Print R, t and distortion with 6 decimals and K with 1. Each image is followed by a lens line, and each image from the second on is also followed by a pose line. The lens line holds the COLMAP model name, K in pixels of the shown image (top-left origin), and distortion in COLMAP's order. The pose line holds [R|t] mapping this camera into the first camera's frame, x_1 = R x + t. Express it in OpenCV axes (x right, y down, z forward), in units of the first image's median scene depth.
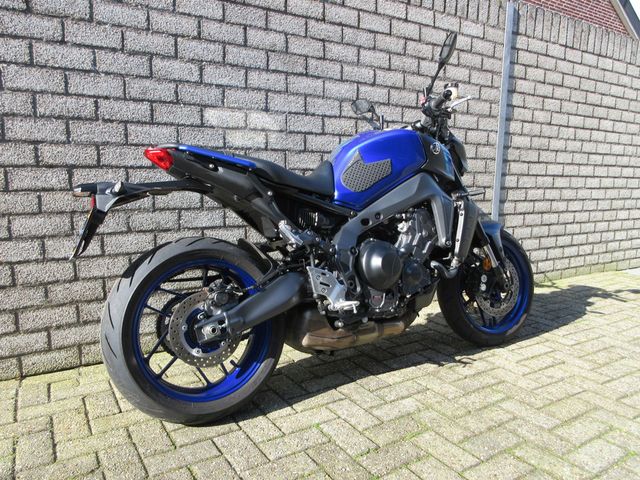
lens RADIAL K [[472.3, 0, 320.0], [0, 472.3, 240.0], [0, 0, 1]] dist [-0.004671, 0.005691]
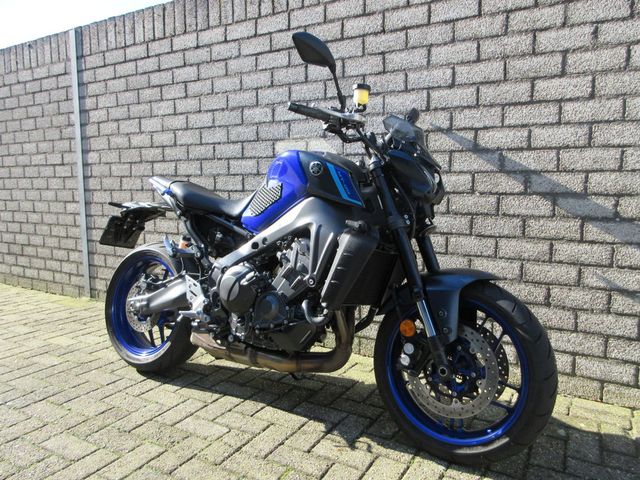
lens RADIAL K [[472.3, 0, 320.0], [0, 472.3, 240.0], [0, 0, 1]] dist [-0.004671, 0.005691]
pose [[0.477250, 0.090051, -0.874141, 0.939613], [-0.119986, 0.992097, 0.036694, -0.093697], [0.870537, 0.087372, 0.484284, 0.568121]]
